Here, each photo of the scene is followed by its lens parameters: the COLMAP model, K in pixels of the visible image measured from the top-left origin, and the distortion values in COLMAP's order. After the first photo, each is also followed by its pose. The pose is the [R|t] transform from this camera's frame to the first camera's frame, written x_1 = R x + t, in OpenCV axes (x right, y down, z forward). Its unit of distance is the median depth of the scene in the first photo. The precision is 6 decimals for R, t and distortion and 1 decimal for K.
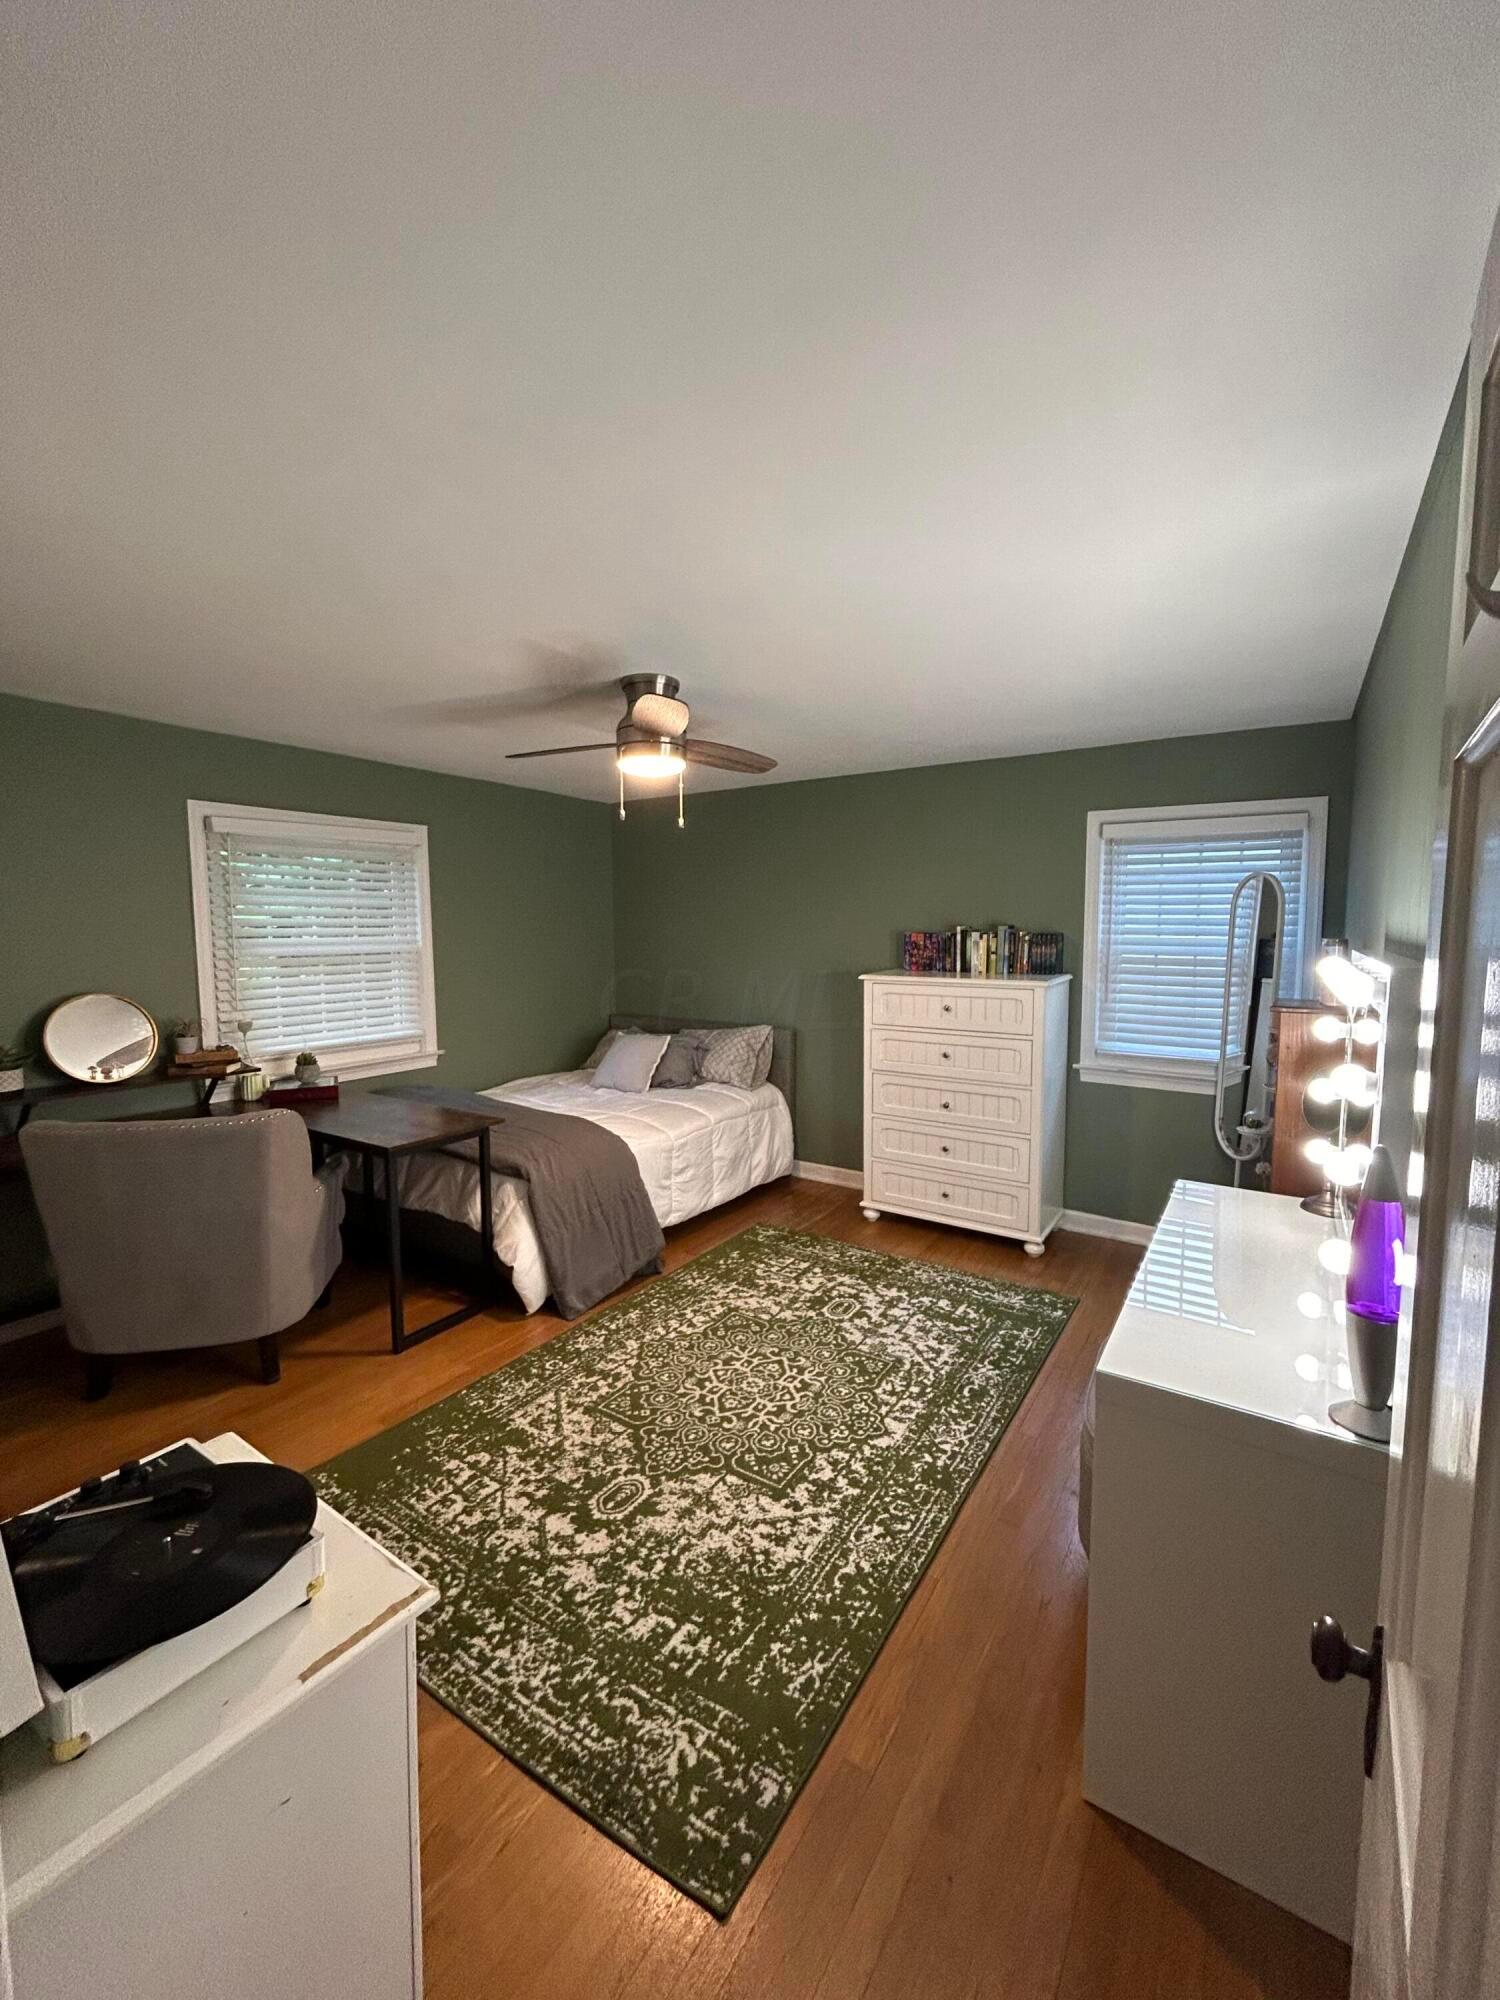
lens RADIAL K [[808.0, 0, 752.0], [0, 808.0, 995.2], [0, 0, 1]] dist [-0.006462, 0.001080]
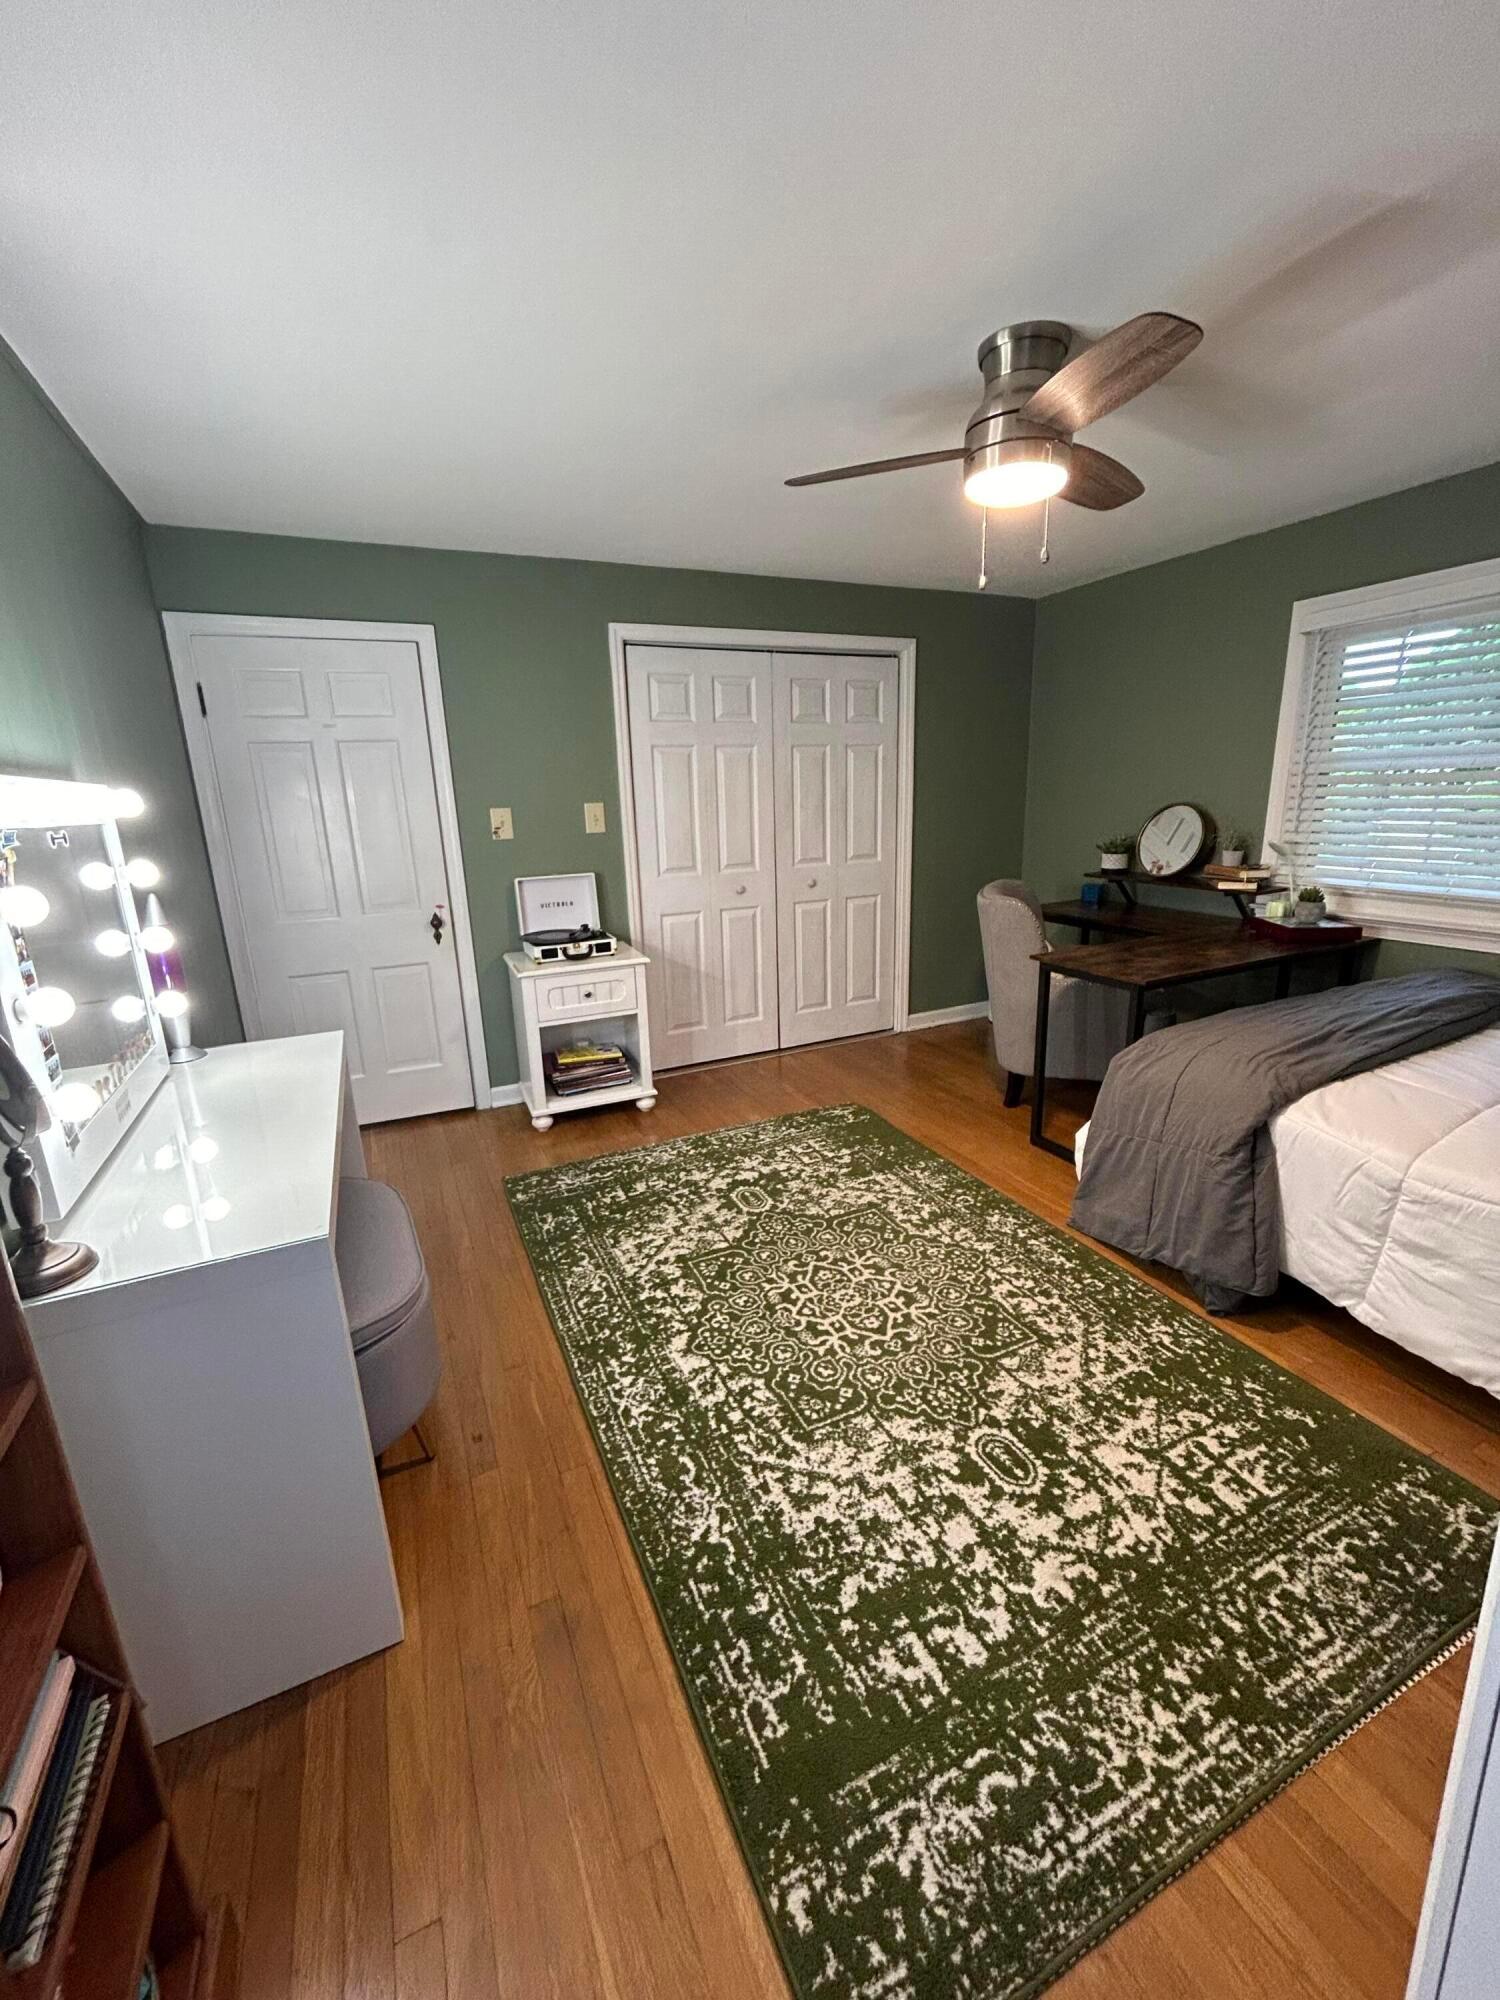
lens RADIAL K [[808.0, 0, 752.4], [0, 808.0, 998.2], [0, 0, 1]] dist [-0.006462, 0.001080]
pose [[-0.518879, 0.233692, -0.822285, 0.675220], [-0.041903, 0.953799, 0.297509, -0.064936], [0.853820, 0.188827, -0.485114, 1.265664]]
